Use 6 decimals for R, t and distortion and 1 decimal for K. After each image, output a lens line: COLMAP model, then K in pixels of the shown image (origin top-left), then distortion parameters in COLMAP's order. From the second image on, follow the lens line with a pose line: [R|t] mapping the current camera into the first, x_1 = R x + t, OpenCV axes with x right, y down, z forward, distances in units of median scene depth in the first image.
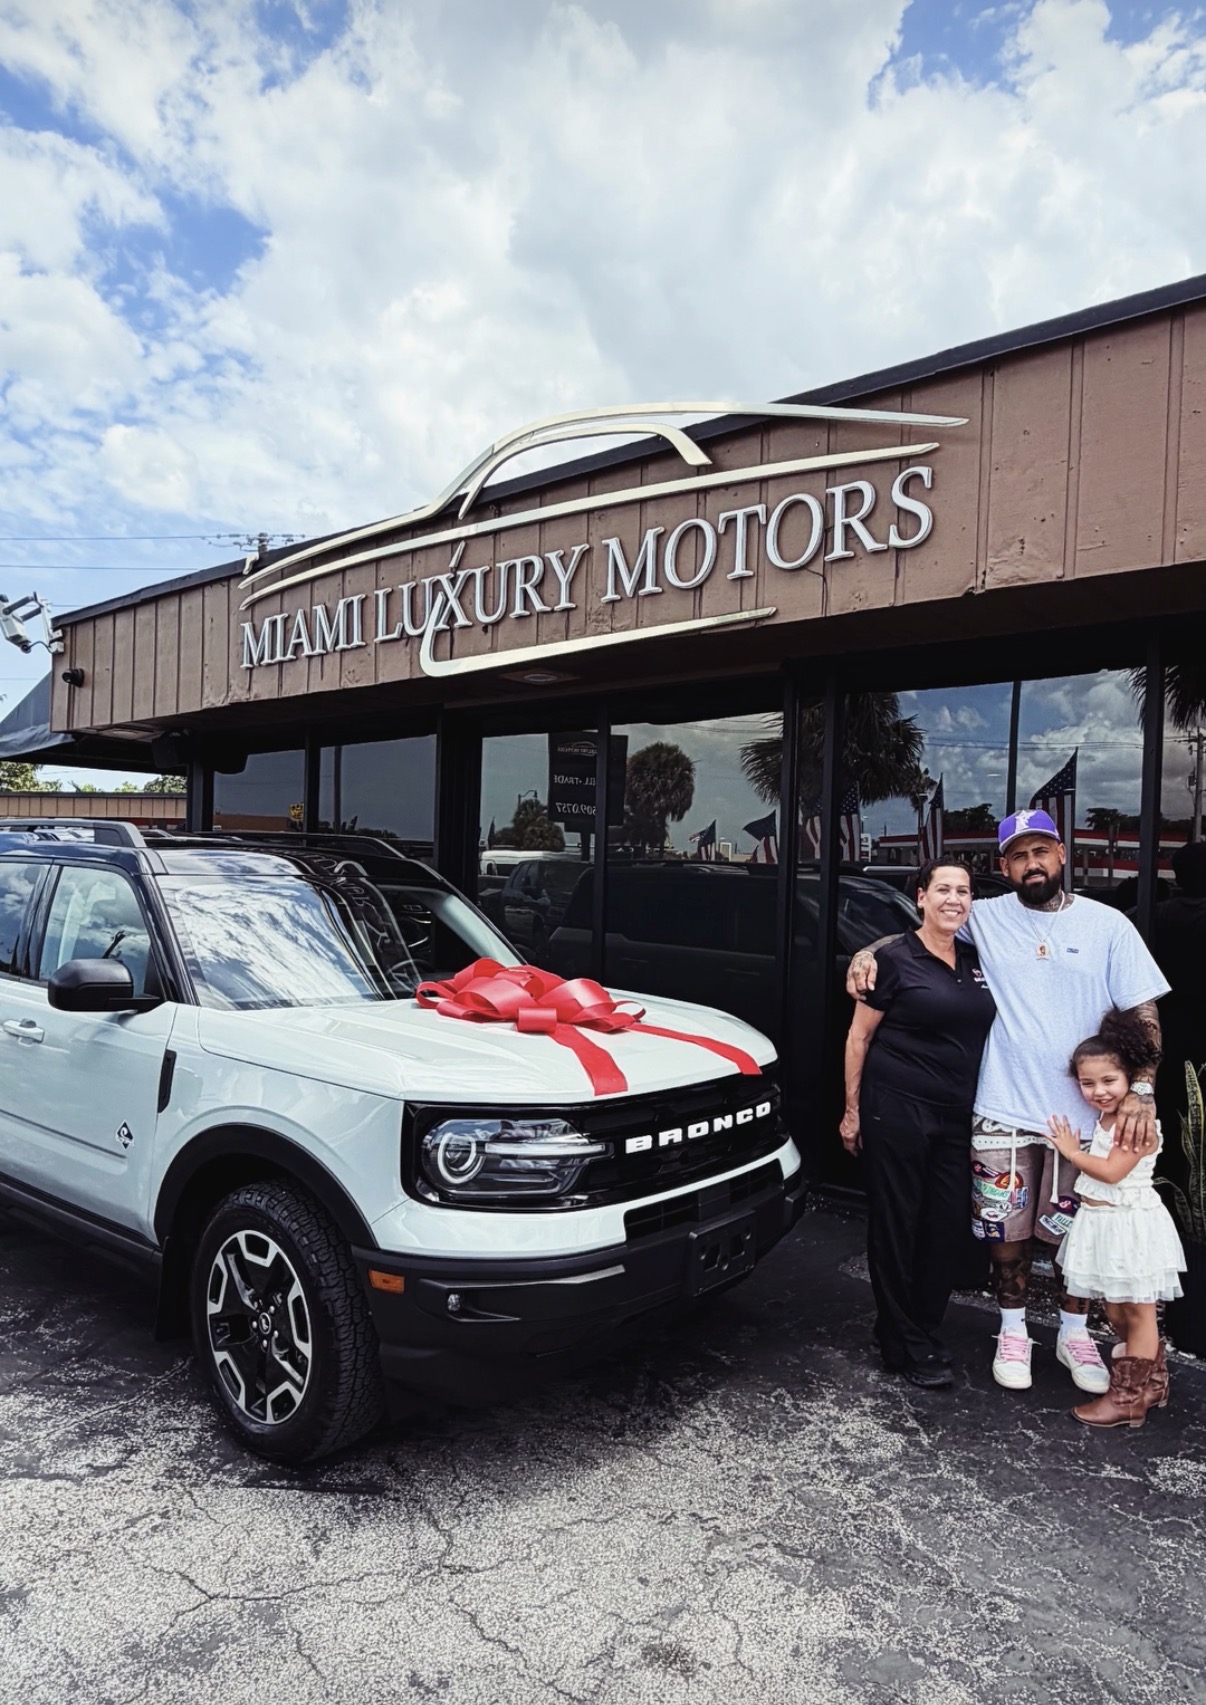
lens RADIAL K [[1111.1, 0, 606.7], [0, 1111.1, 905.1], [0, 0, 1]] dist [-0.004140, 0.005574]
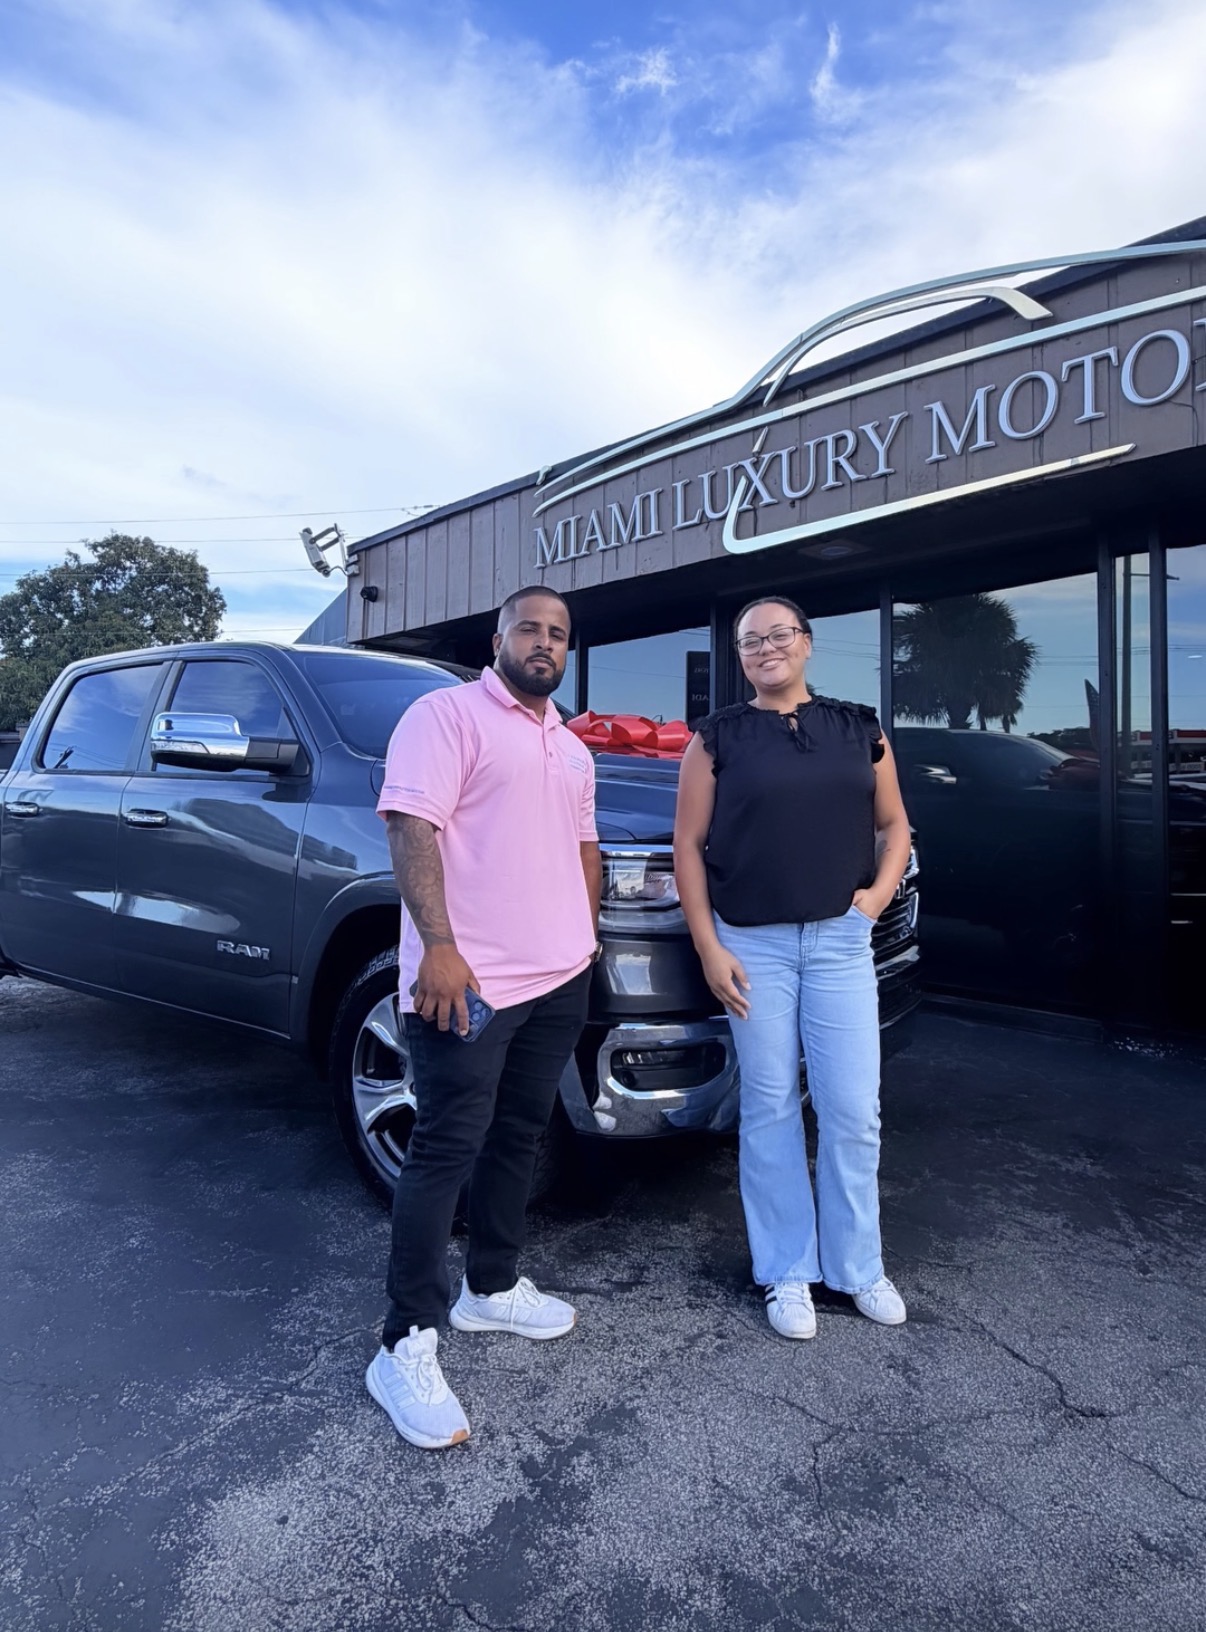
lens RADIAL K [[964.5, 0, 609.6], [0, 964.5, 763.3], [0, 0, 1]] dist [-0.002357, 0.001418]
pose [[0.992815, -0.024645, -0.117090, -0.218213], [0.017770, 0.998076, -0.059402, 0.063641], [0.118329, 0.056894, 0.991343, 0.085615]]
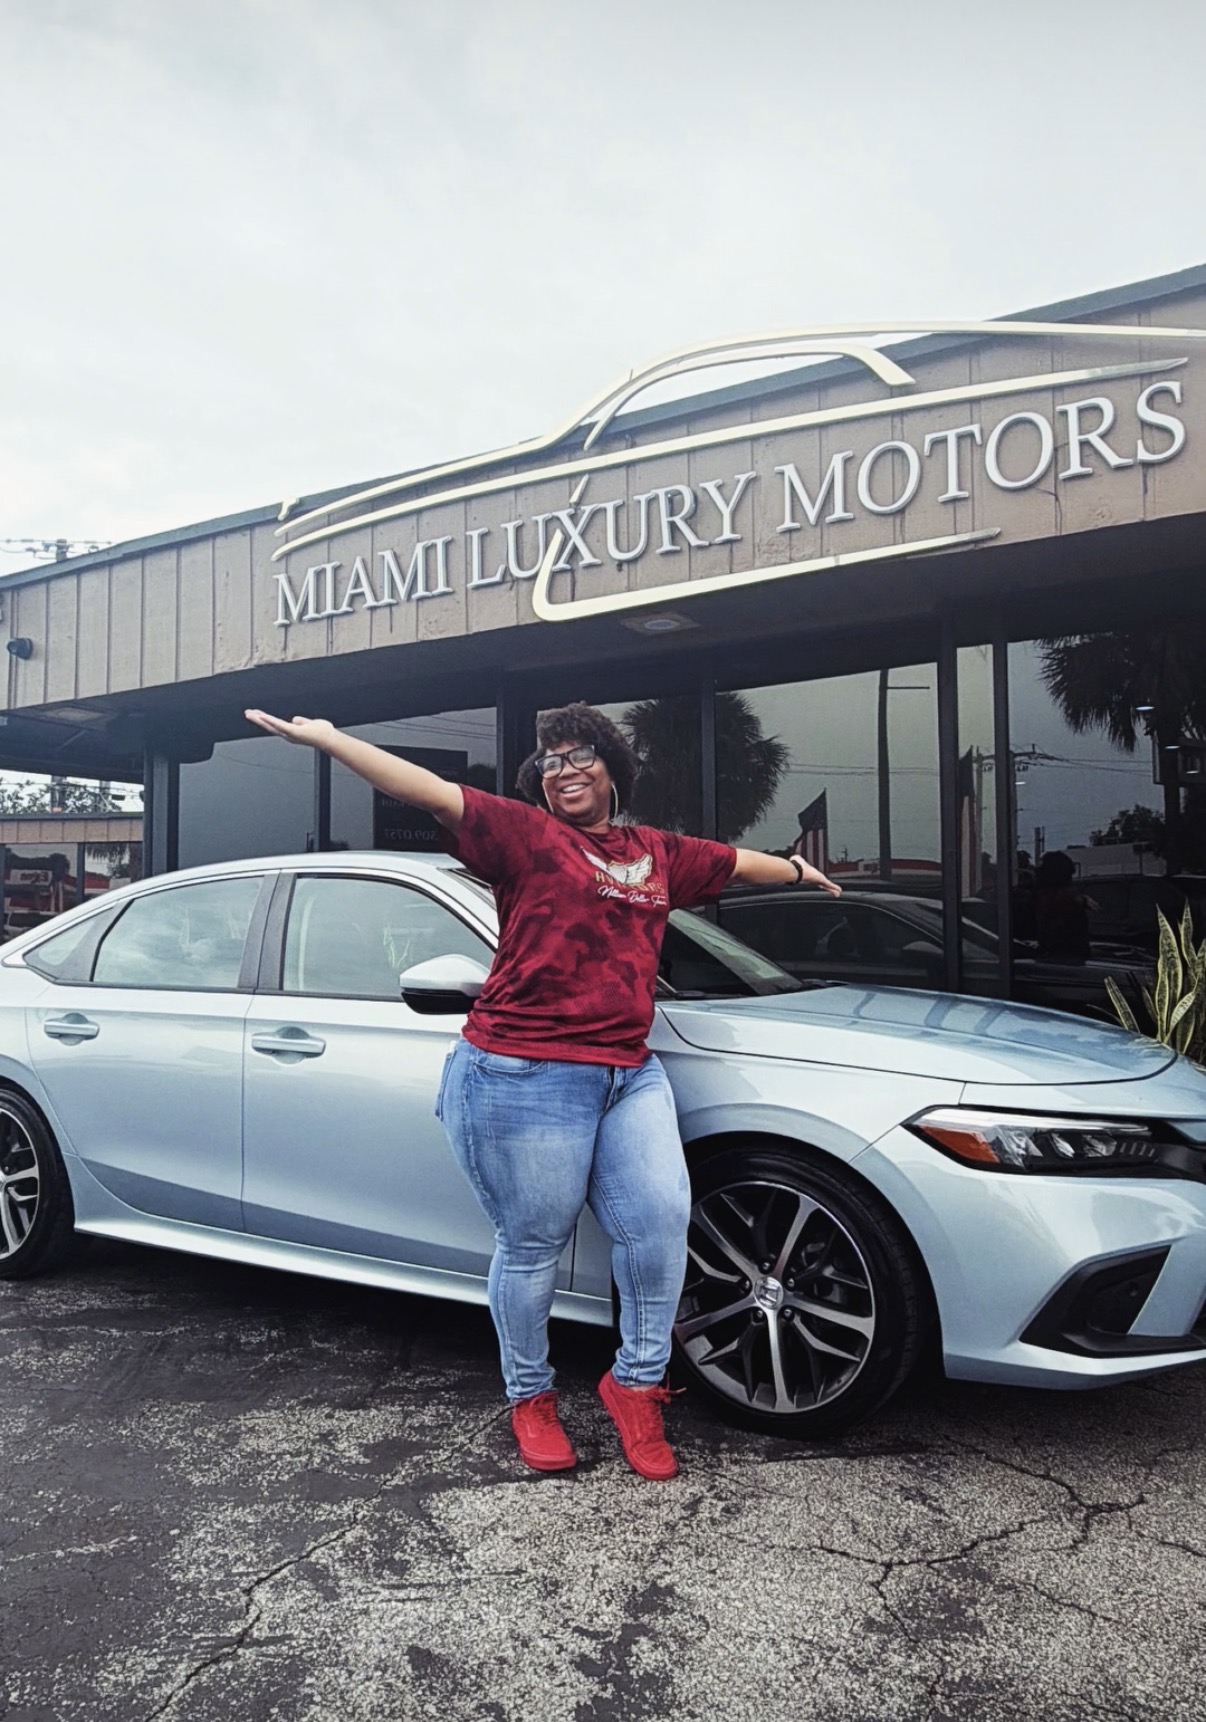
lens RADIAL K [[1175.5, 0, 610.6], [0, 1175.5, 875.0], [0, 0, 1]] dist [-0.006383, 0.005423]
pose [[0.984575, -0.027306, 0.172821, -0.350396], [0.038155, 0.997483, -0.059773, 0.077687], [-0.170754, 0.065445, 0.983138, 0.071154]]
